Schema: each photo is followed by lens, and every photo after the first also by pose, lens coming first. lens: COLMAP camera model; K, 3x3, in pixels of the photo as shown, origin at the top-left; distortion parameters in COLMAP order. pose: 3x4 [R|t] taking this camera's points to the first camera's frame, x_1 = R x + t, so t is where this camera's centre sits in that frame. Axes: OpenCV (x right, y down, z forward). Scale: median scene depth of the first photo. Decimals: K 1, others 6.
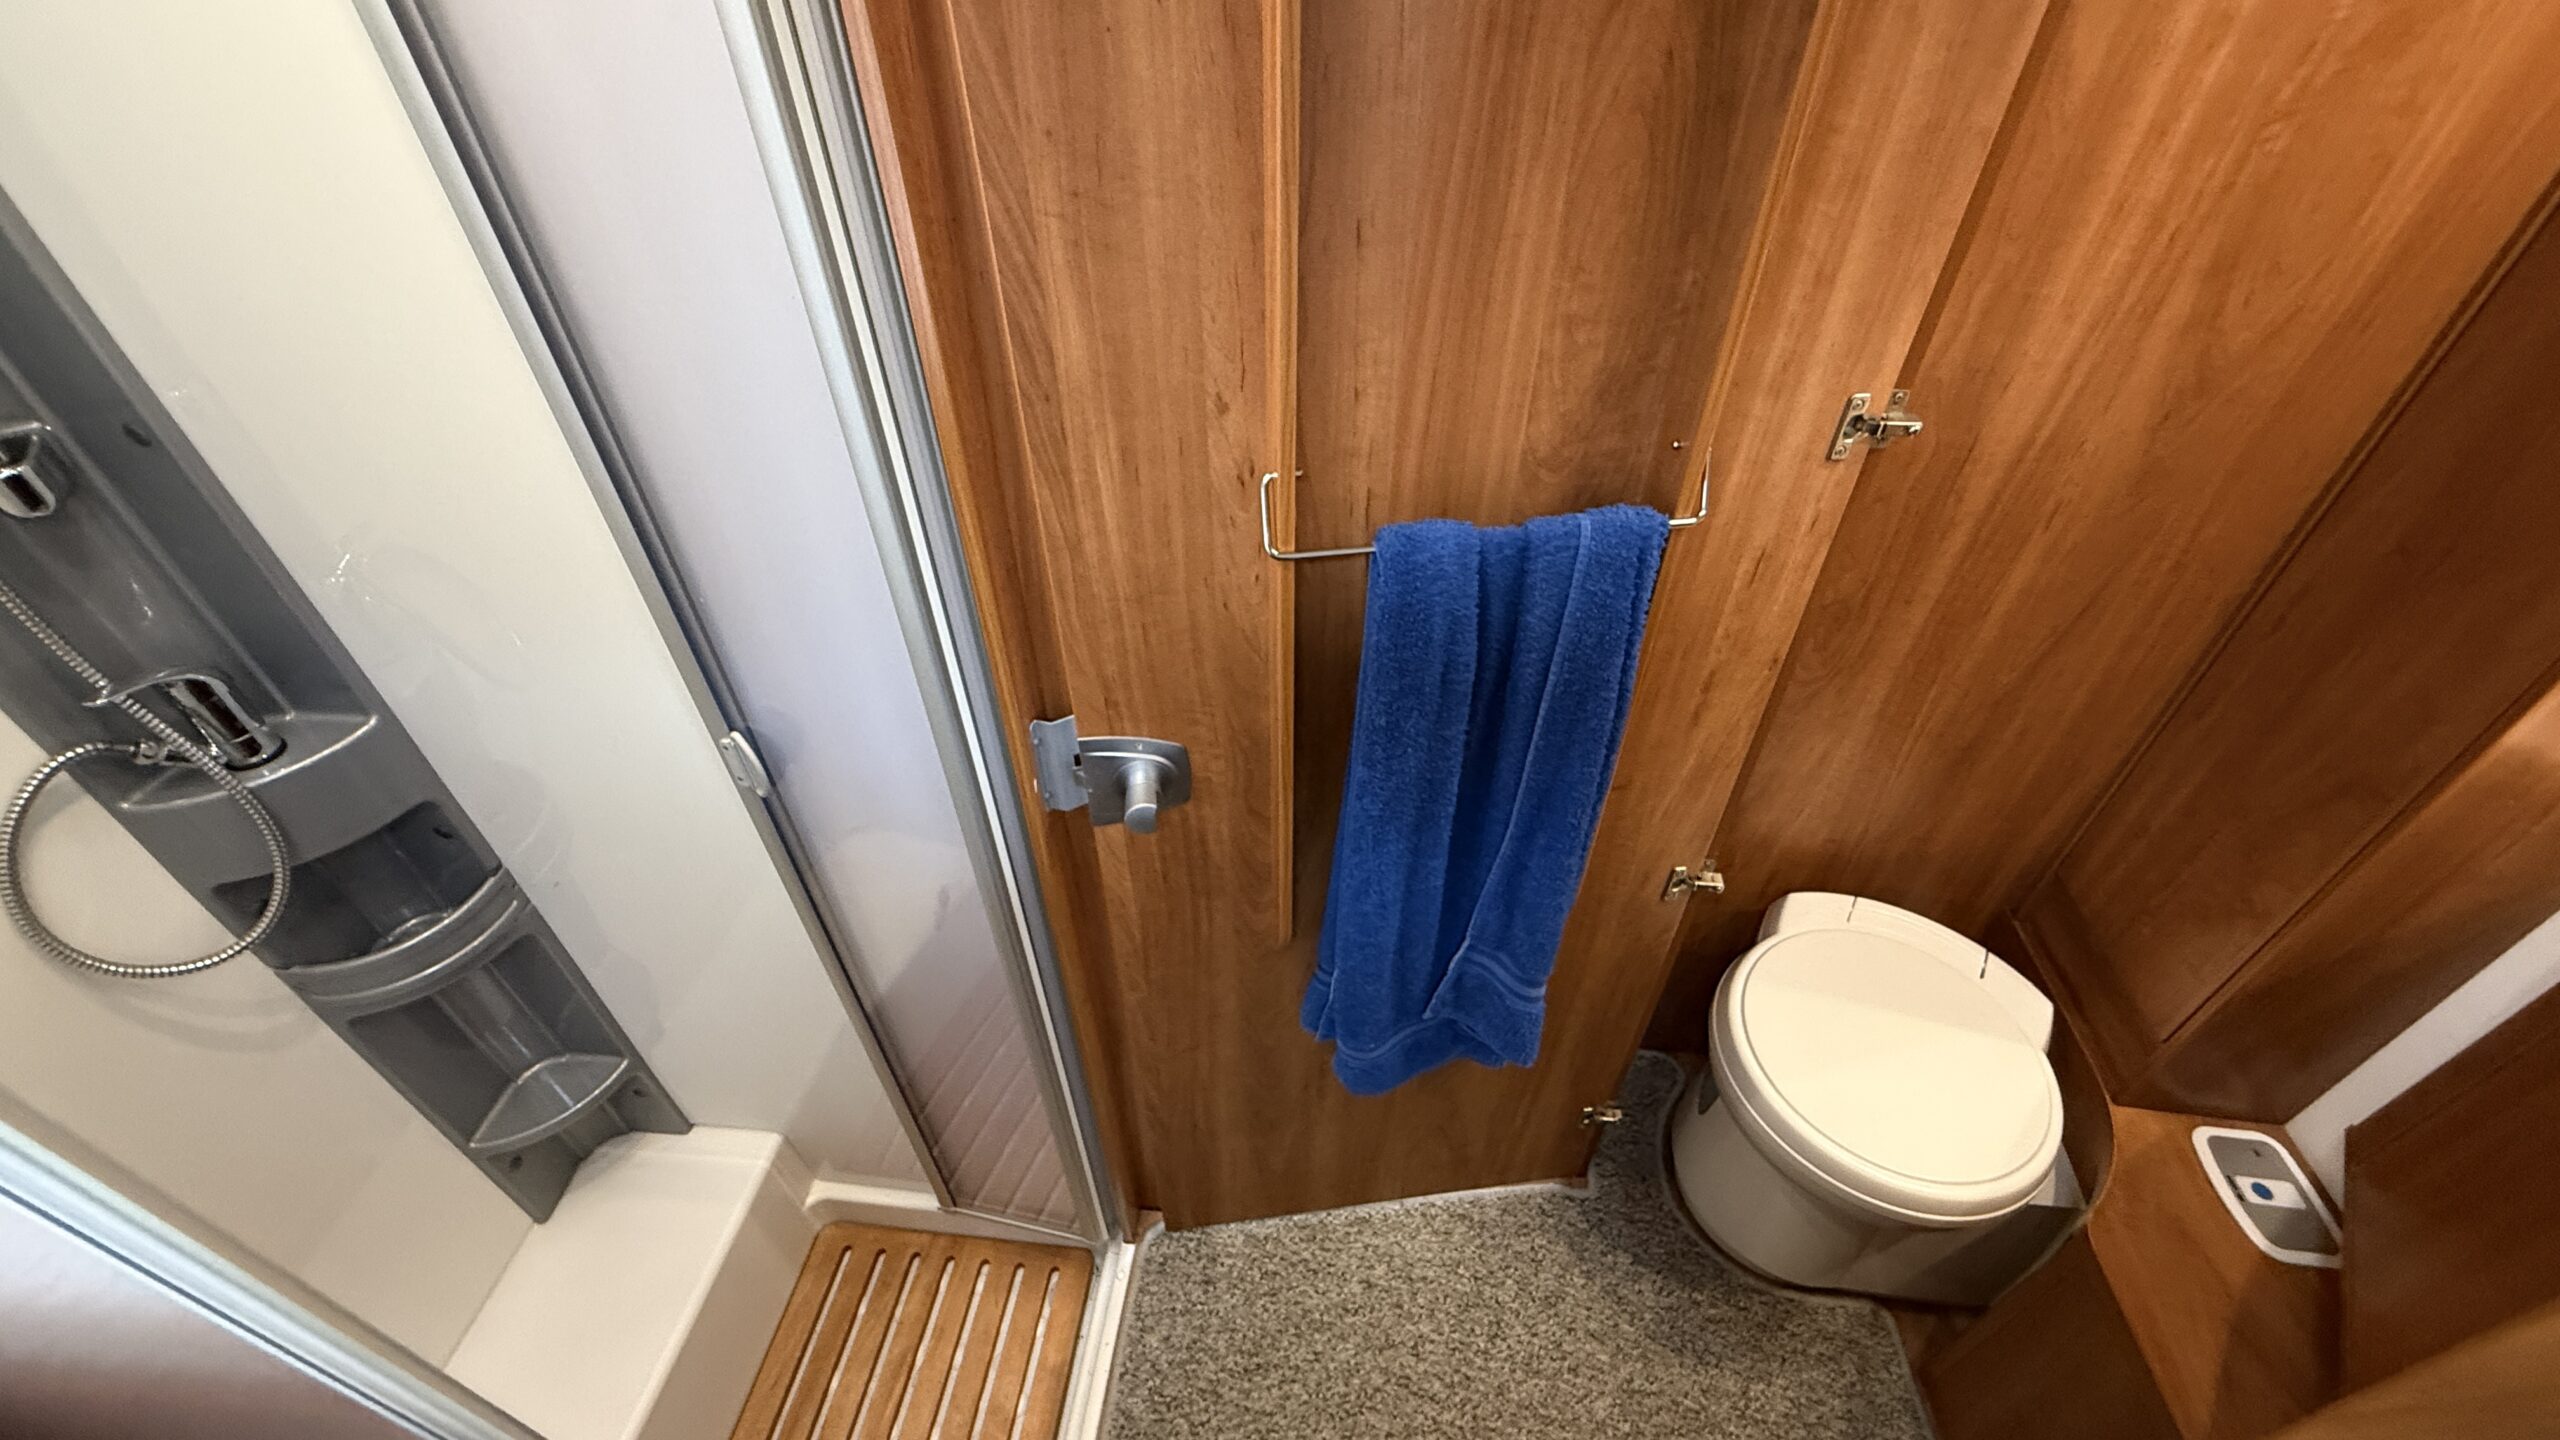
lens RADIAL K [[1017.5, 0, 1267.5], [0, 1017.5, 709.4], [0, 0, 1]] dist [-0.004413, 0.000705]
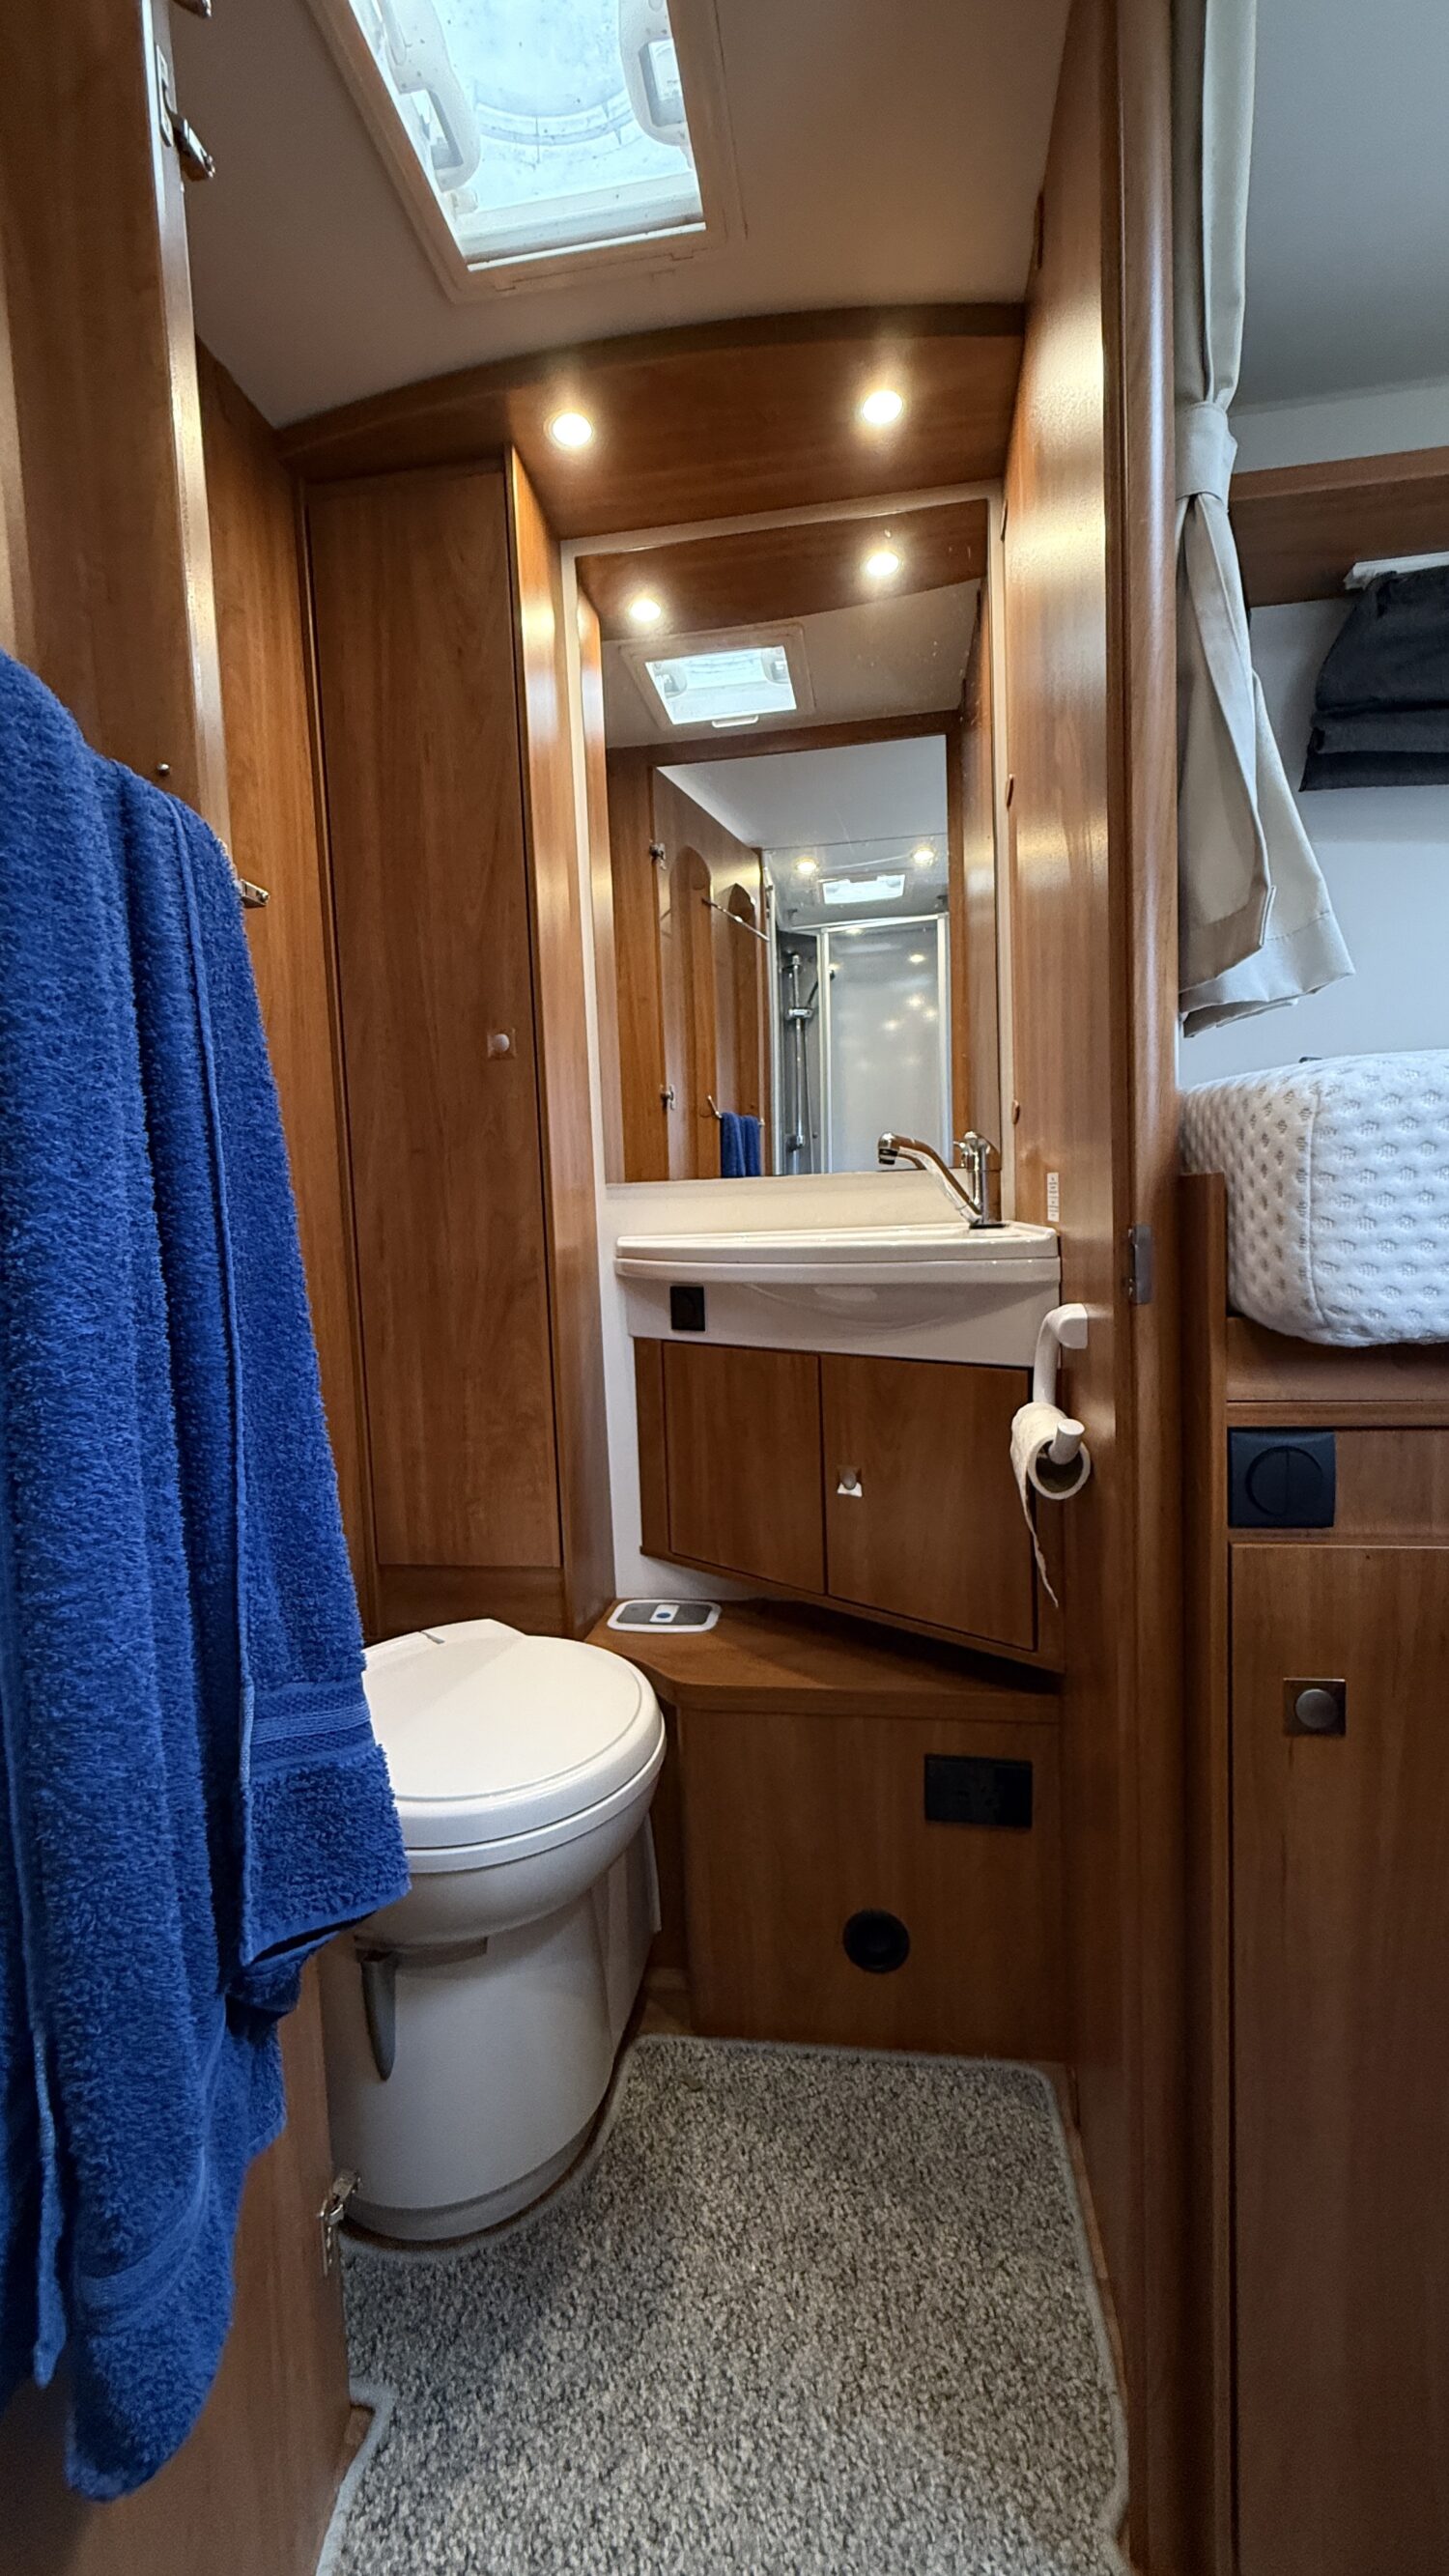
lens RADIAL K [[1025.2, 0, 722.1], [0, 1025.2, 1278.3], [0, 0, 1]] dist [-0.003309, 0.000484]
pose [[0.047818, -0.067874, 0.996547, -0.267821], [0.679626, 0.733354, 0.017337, 0.212550], [-0.731999, 0.676450, 0.081196, 0.605926]]
